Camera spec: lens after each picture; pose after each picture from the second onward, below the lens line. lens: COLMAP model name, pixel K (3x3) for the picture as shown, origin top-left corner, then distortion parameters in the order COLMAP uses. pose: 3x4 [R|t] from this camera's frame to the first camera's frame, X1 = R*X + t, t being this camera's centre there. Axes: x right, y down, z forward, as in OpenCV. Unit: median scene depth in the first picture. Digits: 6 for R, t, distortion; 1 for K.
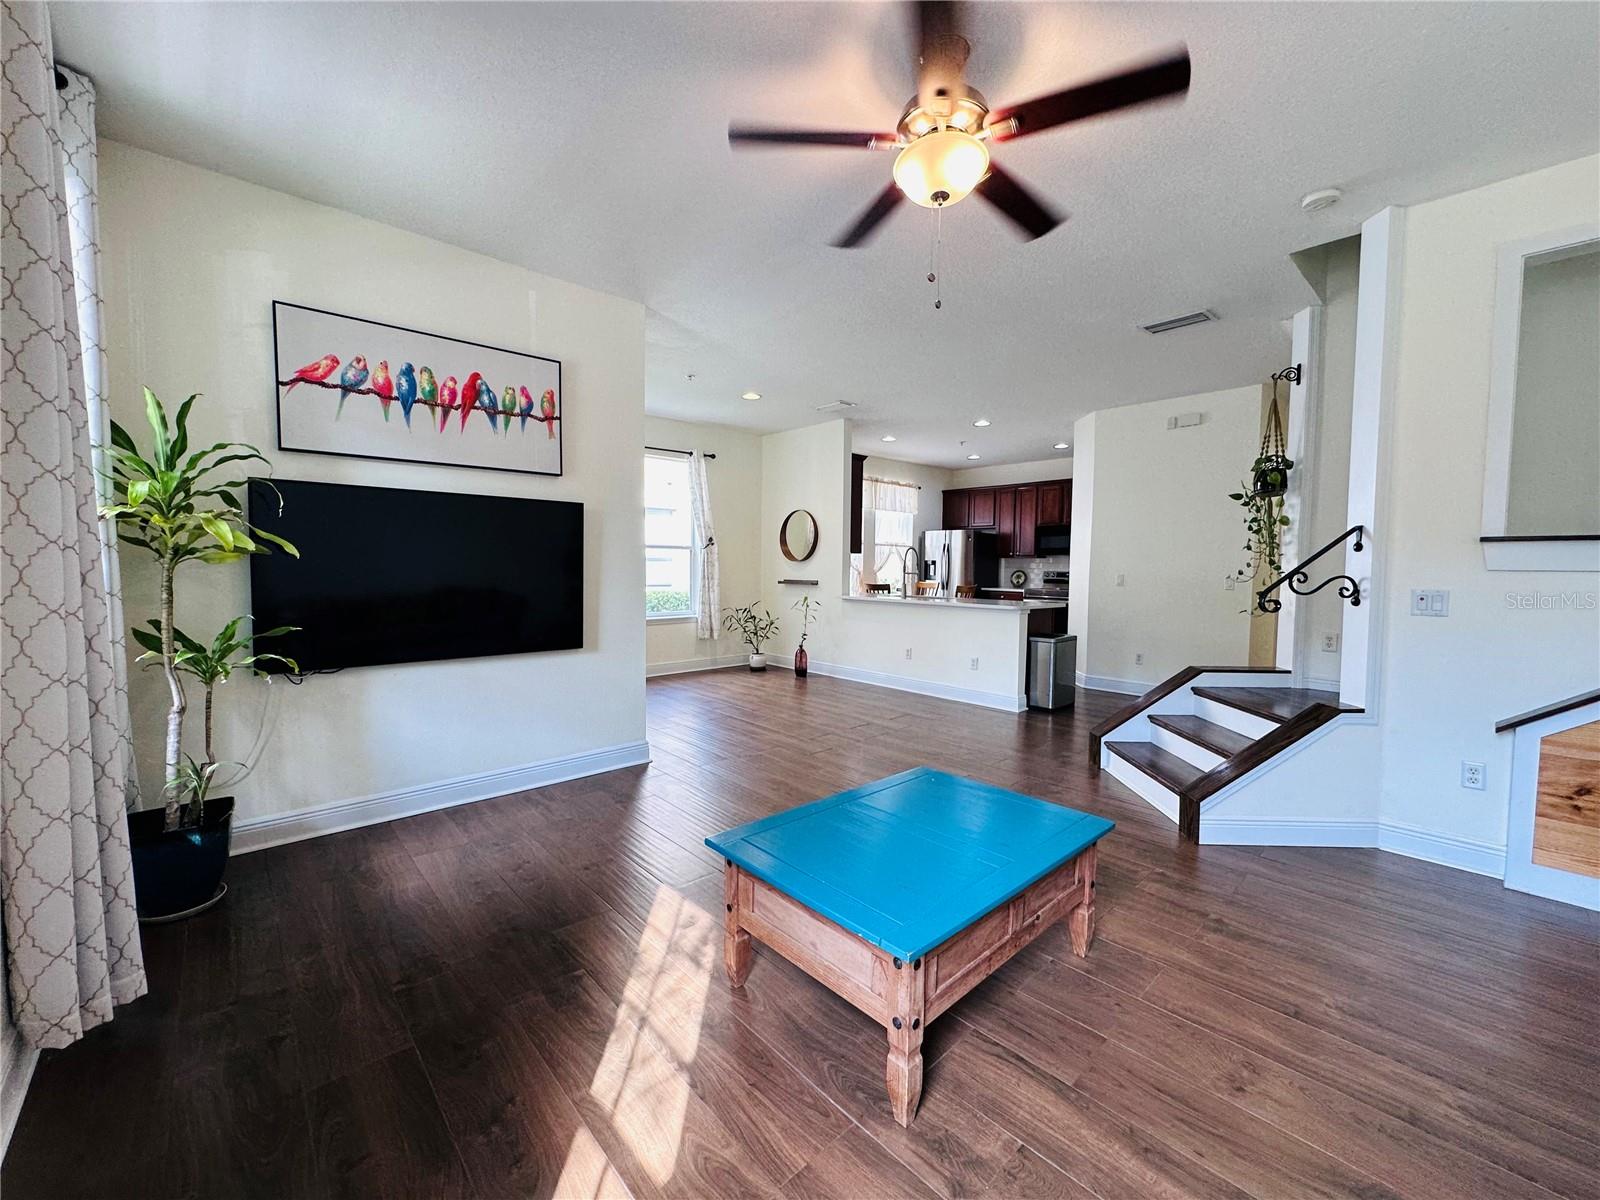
lens RADIAL K [[638.9, 0, 800.0], [0, 638.9, 600.0], [0, 0, 1]] dist [-0.007679, 0.002212]
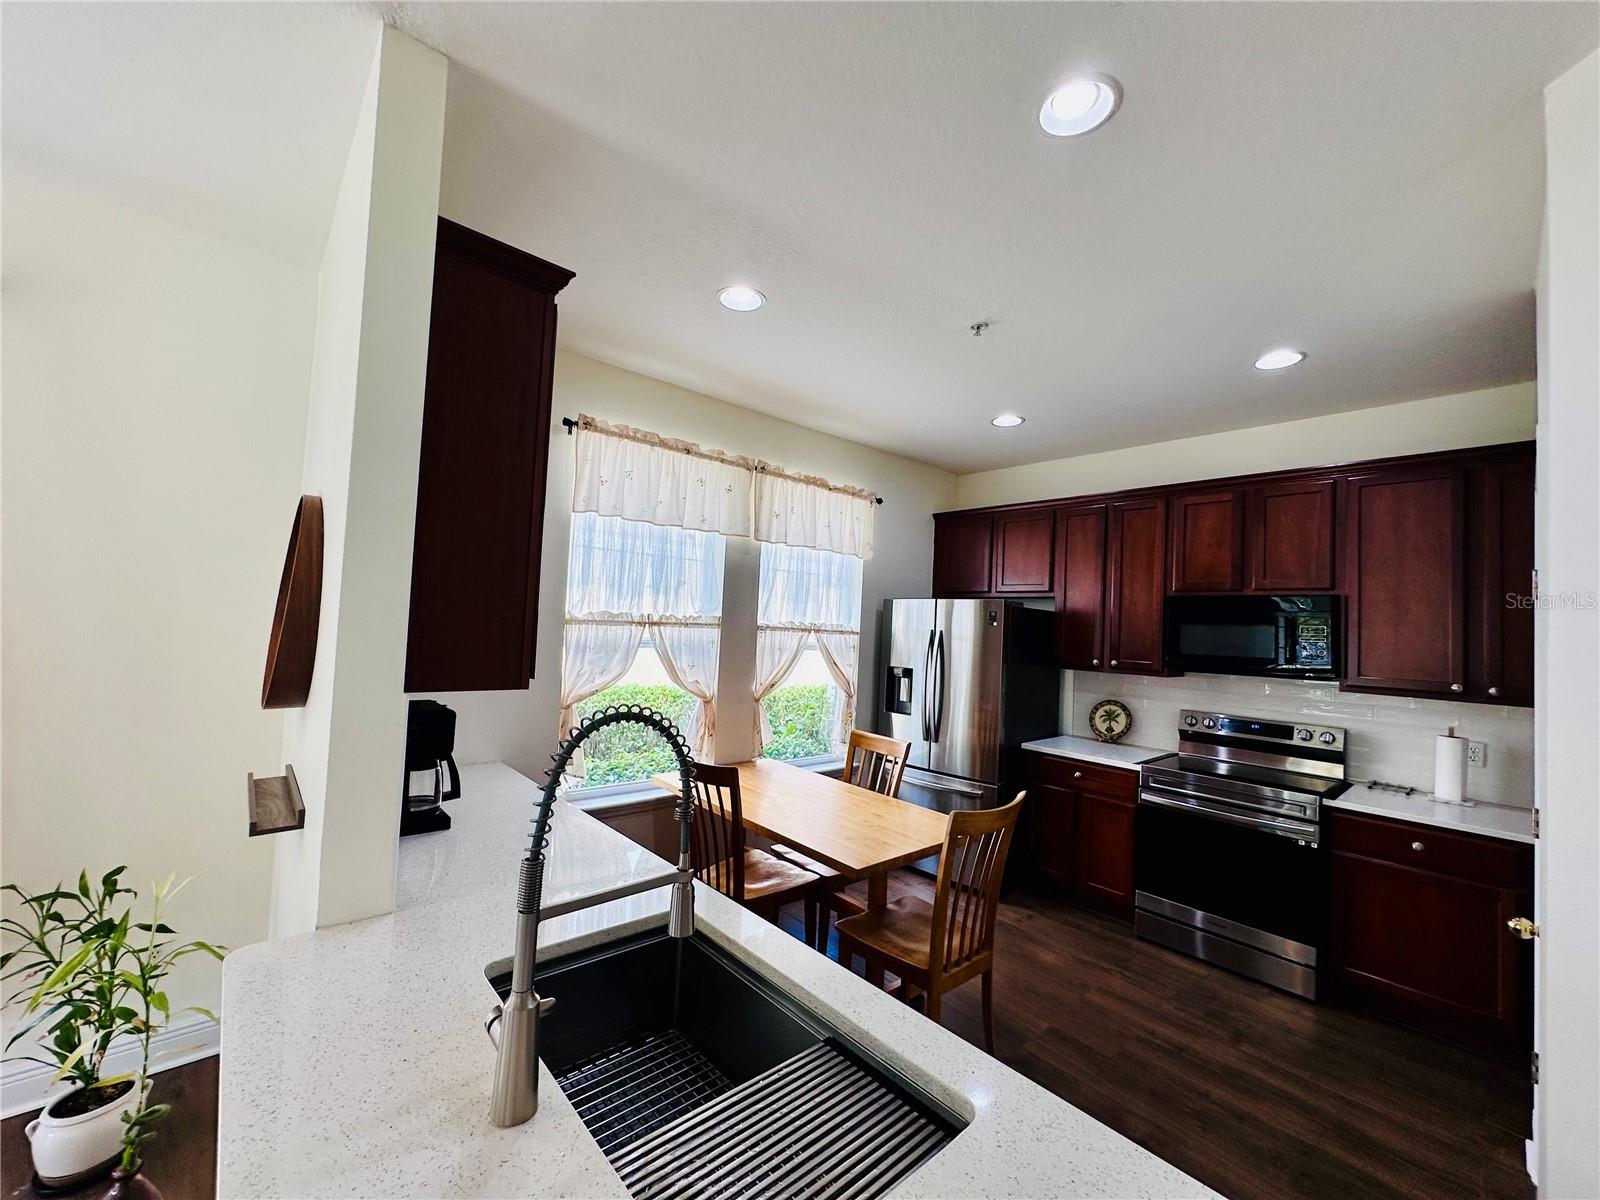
lens RADIAL K [[638.9, 0, 800.0], [0, 638.9, 600.0], [0, 0, 1]] dist [-0.007679, 0.002212]
pose [[0.999159, 0.035547, -0.020460, 0.191548], [-0.037367, 0.994605, -0.096767, -0.083615], [0.016909, 0.097450, 0.995097, 0.754905]]
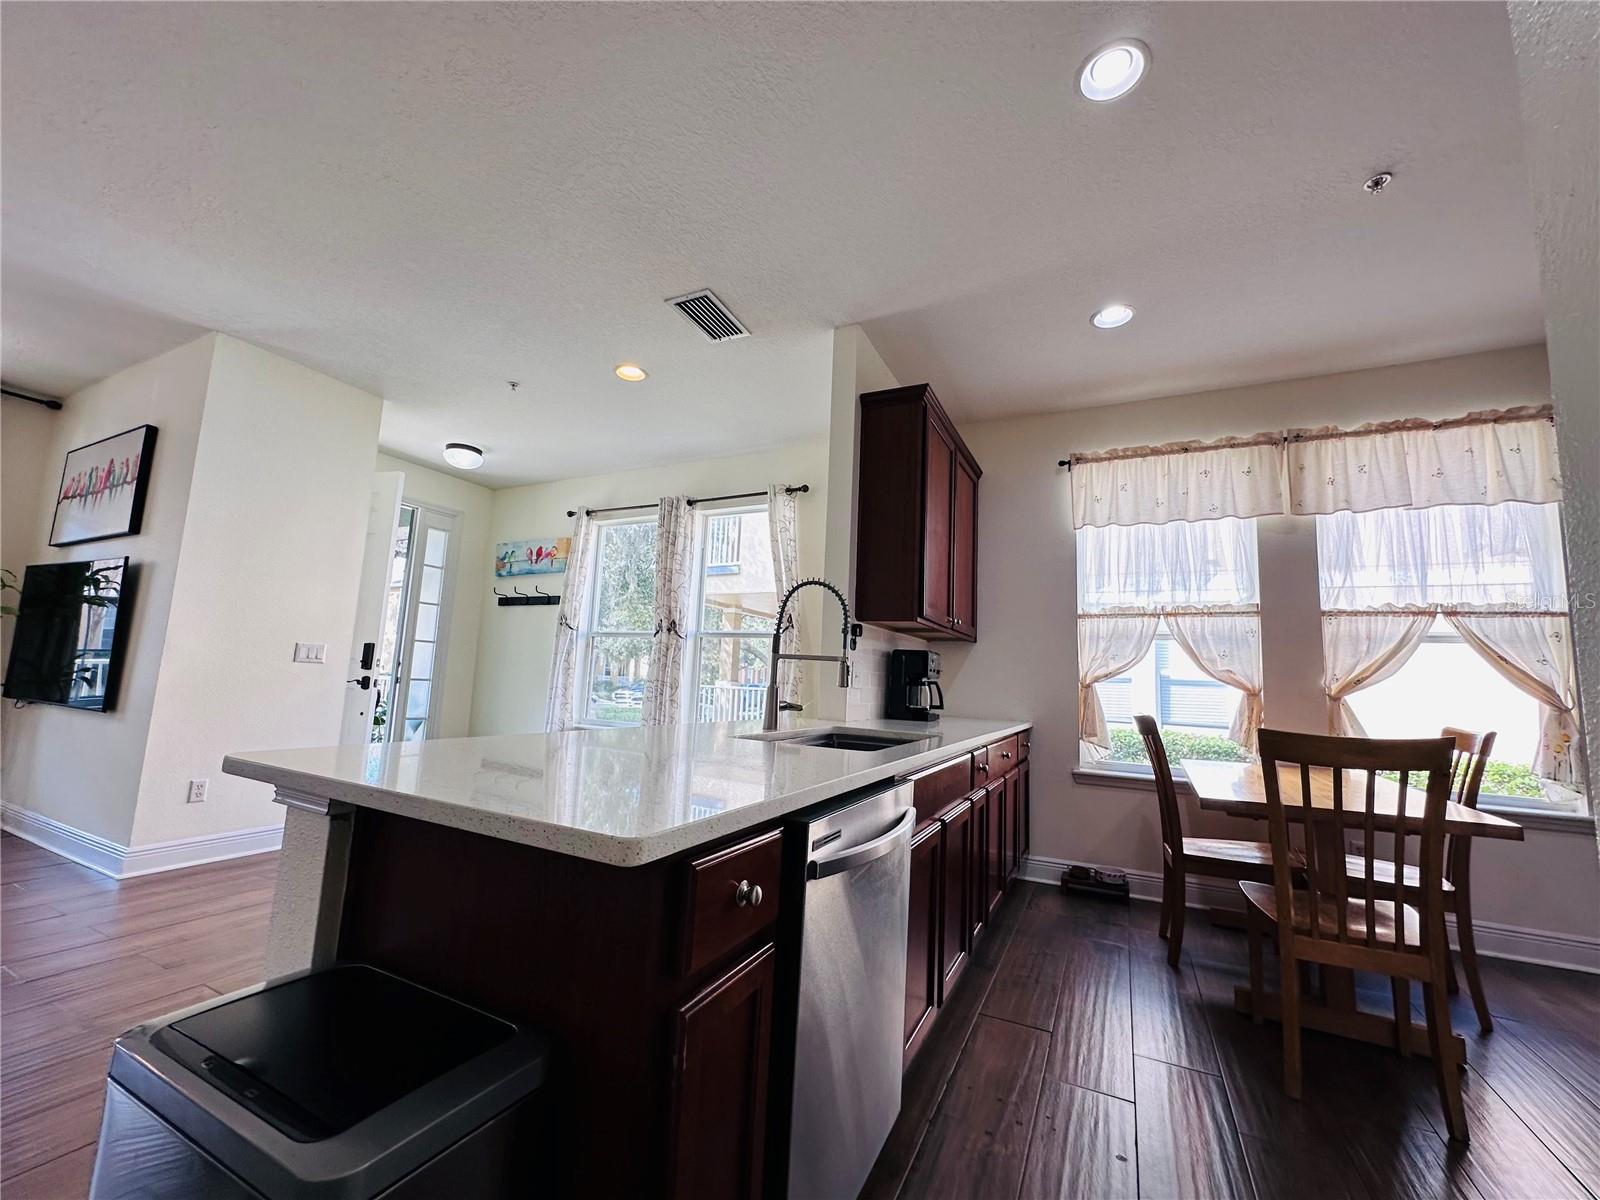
lens RADIAL K [[638.9, 0, 800.0], [0, 638.9, 600.0], [0, 0, 1]] dist [-0.007679, 0.002212]
pose [[0.357365, -0.113910, -0.926992, 0.424724], [-0.093578, 0.983173, -0.156889, -0.017015], [0.929265, 0.142813, 0.340692, 0.778179]]
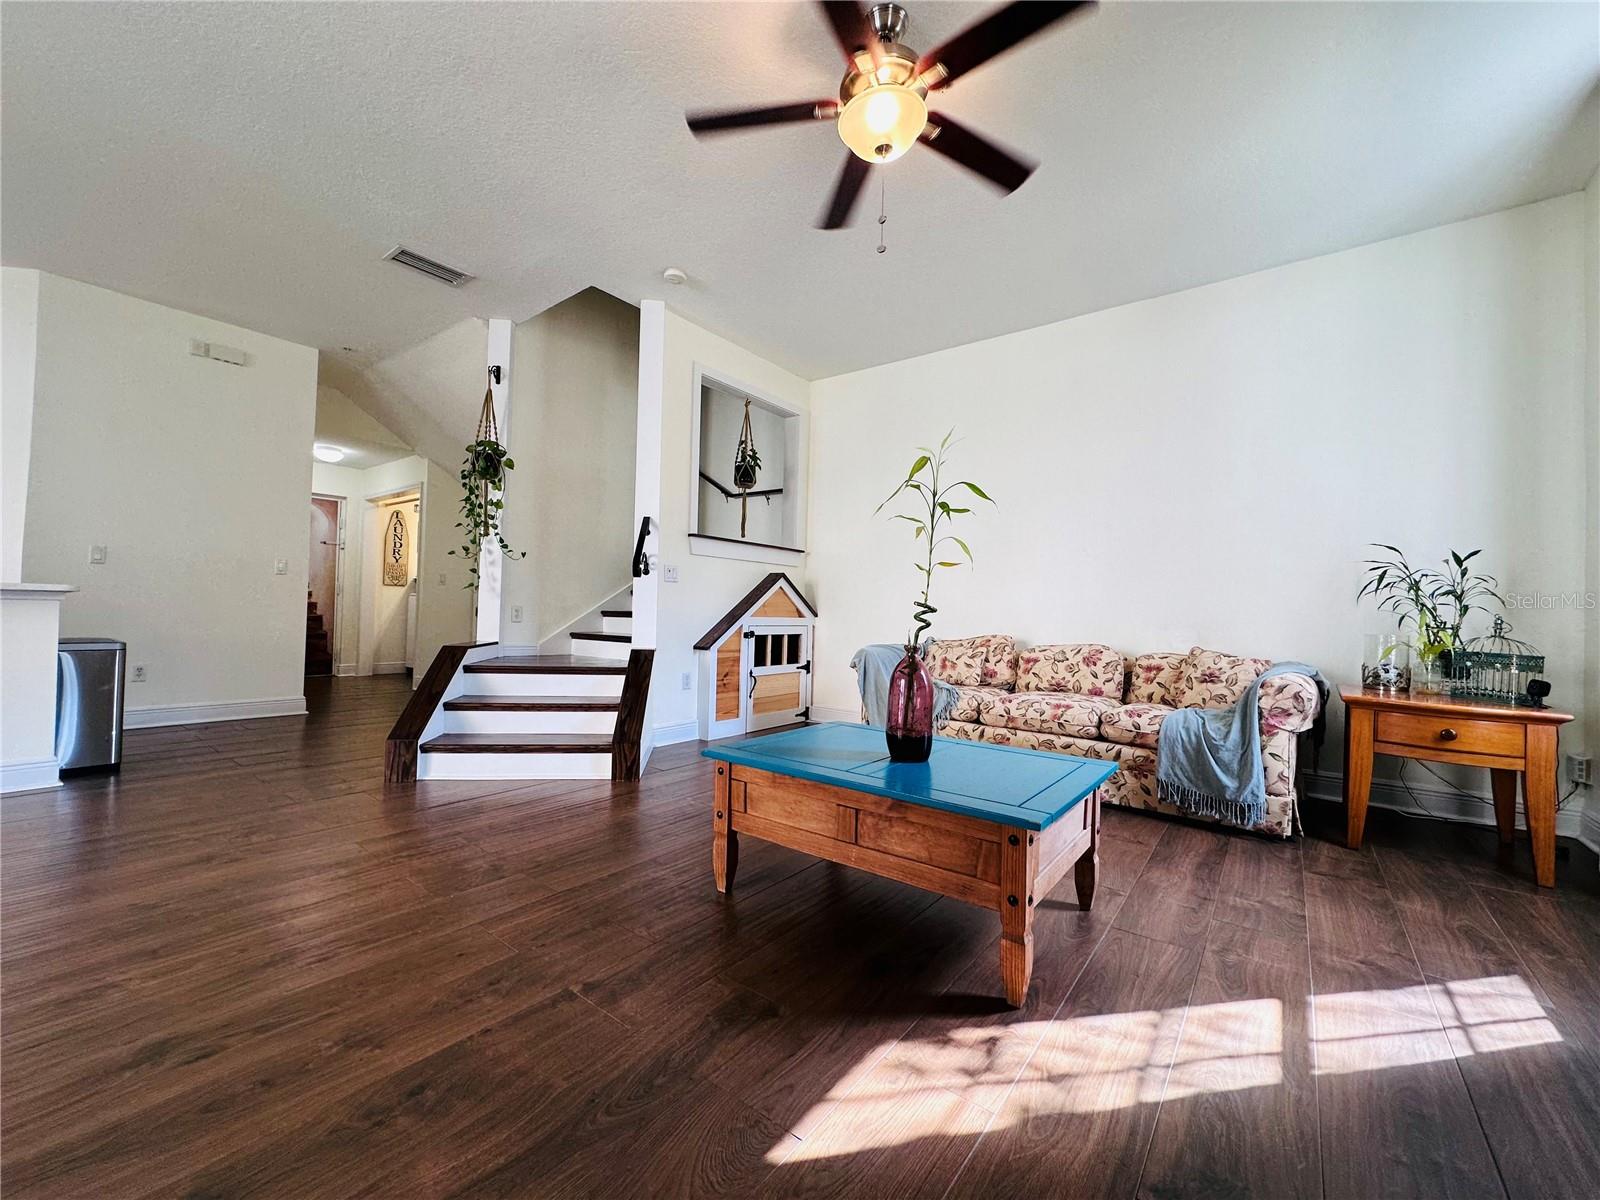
lens RADIAL K [[638.9, 0, 800.0], [0, 638.9, 600.0], [0, 0, 1]] dist [-0.007679, 0.002212]
pose [[-0.169794, 0.003509, 0.985473, -0.208002], [0.027002, 0.999635, 0.001093, 0.026923], [-0.985110, 0.026795, -0.169827, 0.348605]]
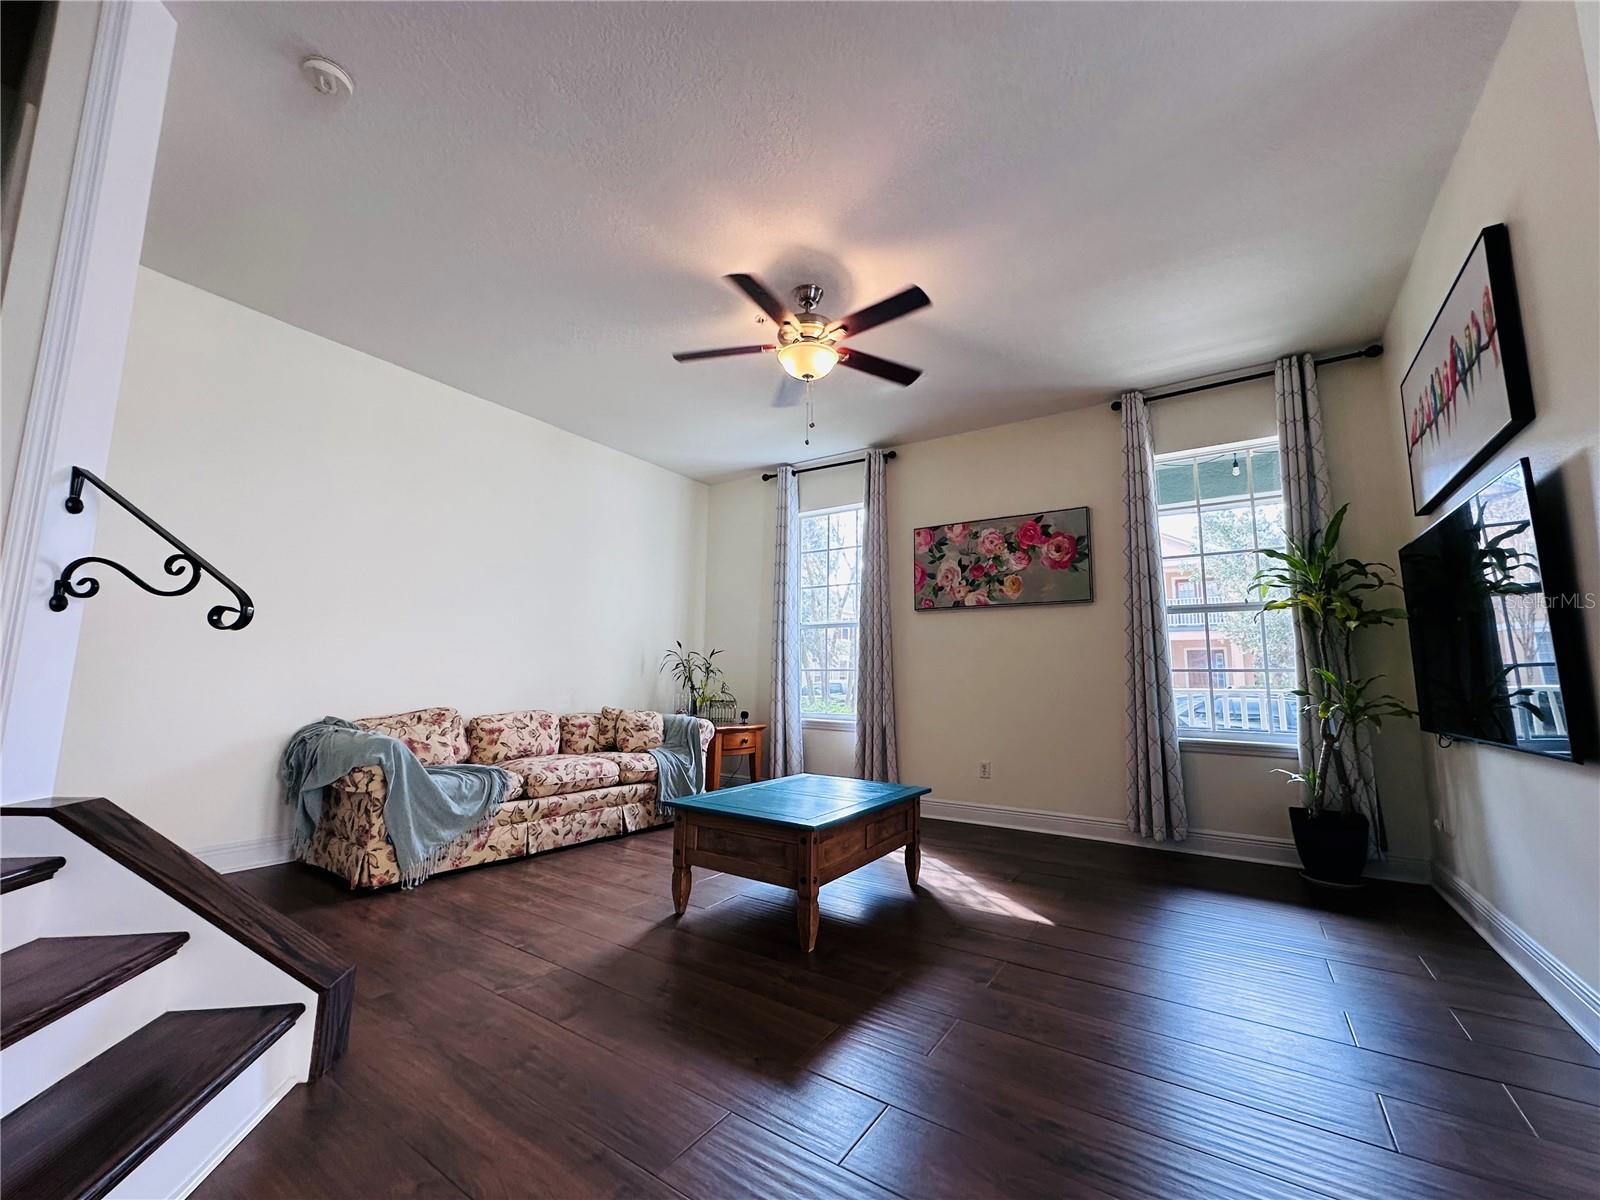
lens RADIAL K [[638.9, 0, 800.0], [0, 638.9, 600.0], [0, 0, 1]] dist [-0.007679, 0.002212]
pose [[-0.971590, -0.054493, -0.230313, 0.148266], [-0.037387, 0.996252, -0.077998, 0.006672], [0.233700, -0.067172, -0.969986, 0.643788]]
